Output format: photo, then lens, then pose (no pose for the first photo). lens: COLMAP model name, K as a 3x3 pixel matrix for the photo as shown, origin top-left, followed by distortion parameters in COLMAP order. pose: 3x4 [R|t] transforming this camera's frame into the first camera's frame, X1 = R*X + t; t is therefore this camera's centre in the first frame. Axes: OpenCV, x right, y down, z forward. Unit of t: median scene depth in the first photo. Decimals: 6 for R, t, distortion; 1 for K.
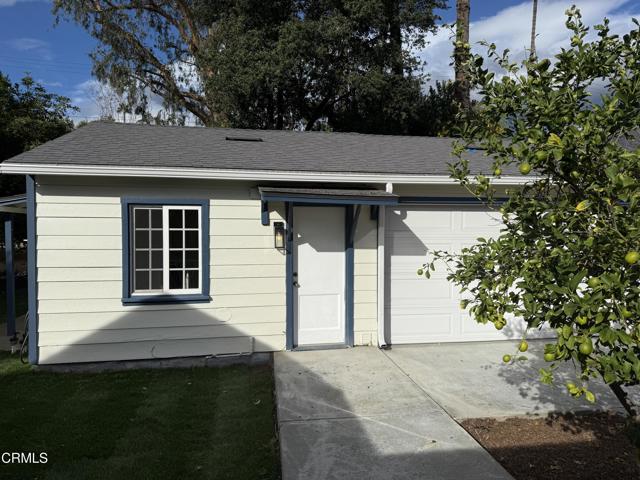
lens RADIAL K [[435.7, 0, 320.0], [0, 435.7, 240.0], [0, 0, 1]] dist [-0.016425, -0.002826]
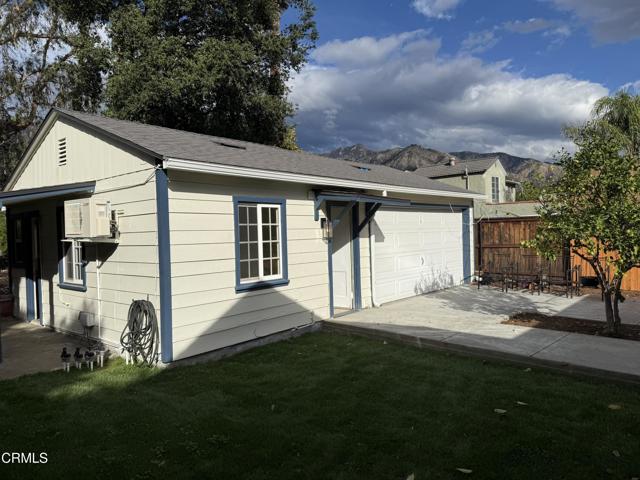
lens RADIAL K [[450.8, 0, 320.0], [0, 450.8, 240.0], [0, 0, 1]] dist [0.005972, -0.003600]
pose [[0.776492, -0.036871, 0.629047, -0.969737], [0.050417, 0.998721, -0.003695, 0.028991], [-0.628107, 0.034584, 0.777358, -0.027309]]
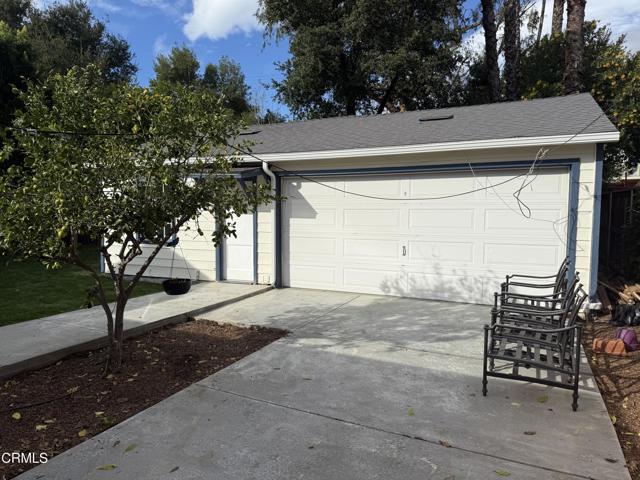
lens RADIAL K [[450.8, 0, 320.0], [0, 450.8, 240.0], [0, 0, 1]] dist [0.005972, -0.003600]
pose [[0.825246, 0.034227, -0.563735, 1.098769], [-0.005078, 0.998571, 0.053194, 0.033000], [0.564750, -0.041035, 0.824241, -0.048010]]
